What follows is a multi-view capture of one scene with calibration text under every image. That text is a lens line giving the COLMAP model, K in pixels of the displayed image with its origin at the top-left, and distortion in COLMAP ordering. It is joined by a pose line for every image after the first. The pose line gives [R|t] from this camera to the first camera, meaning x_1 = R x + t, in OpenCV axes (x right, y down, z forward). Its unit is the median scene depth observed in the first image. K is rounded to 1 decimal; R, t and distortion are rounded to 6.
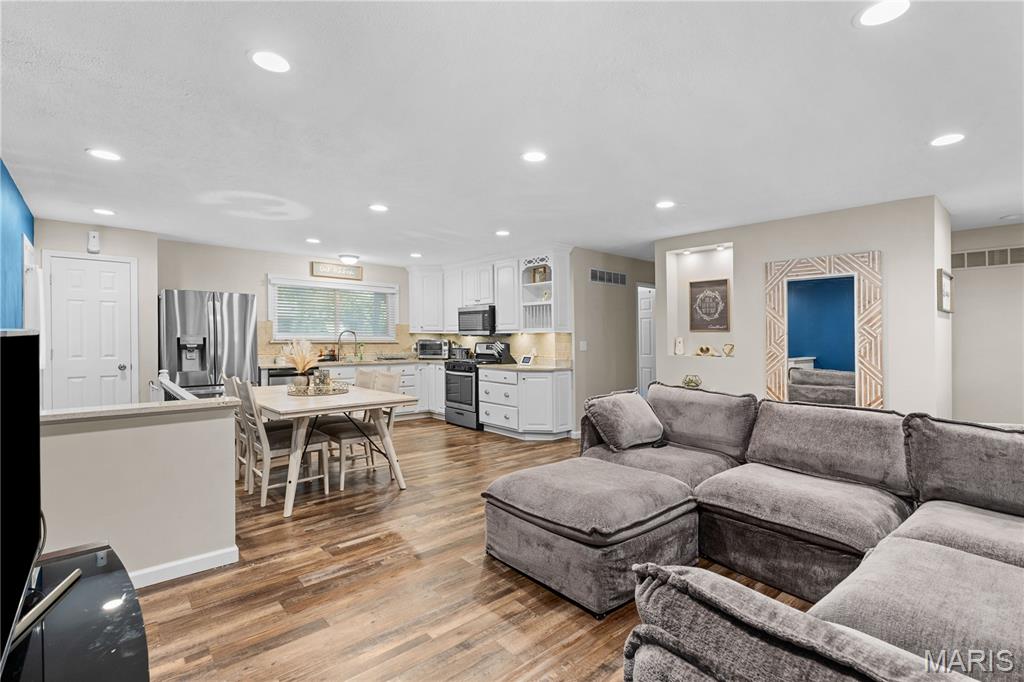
lens RADIAL K [[477.3, 0, 519.5], [0, 477.3, 341.7], [0, 0, 1]] dist [0.001666, -0.000082]
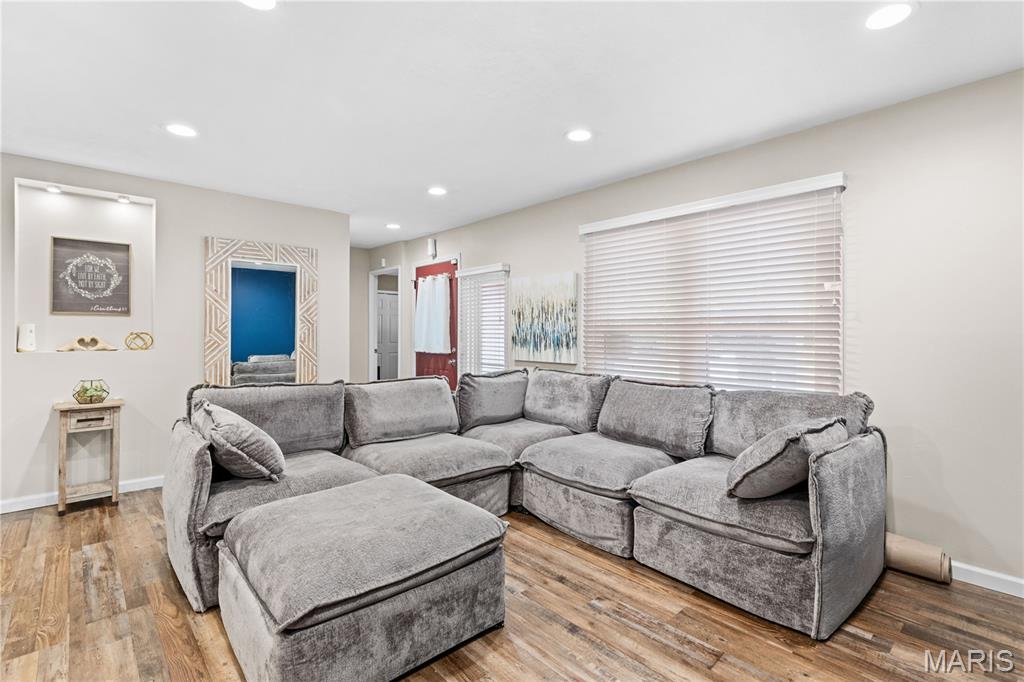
lens RADIAL K [[477.3, 0, 514.3], [0, 477.3, 333.4], [0, 0, 1]] dist [0.001666, -0.000082]
pose [[-0.020282, -0.009376, 0.999750, -0.355941], [0.010362, 0.999900, 0.009588, 0.006070], [-0.999741, 0.010553, -0.020183, 0.470488]]
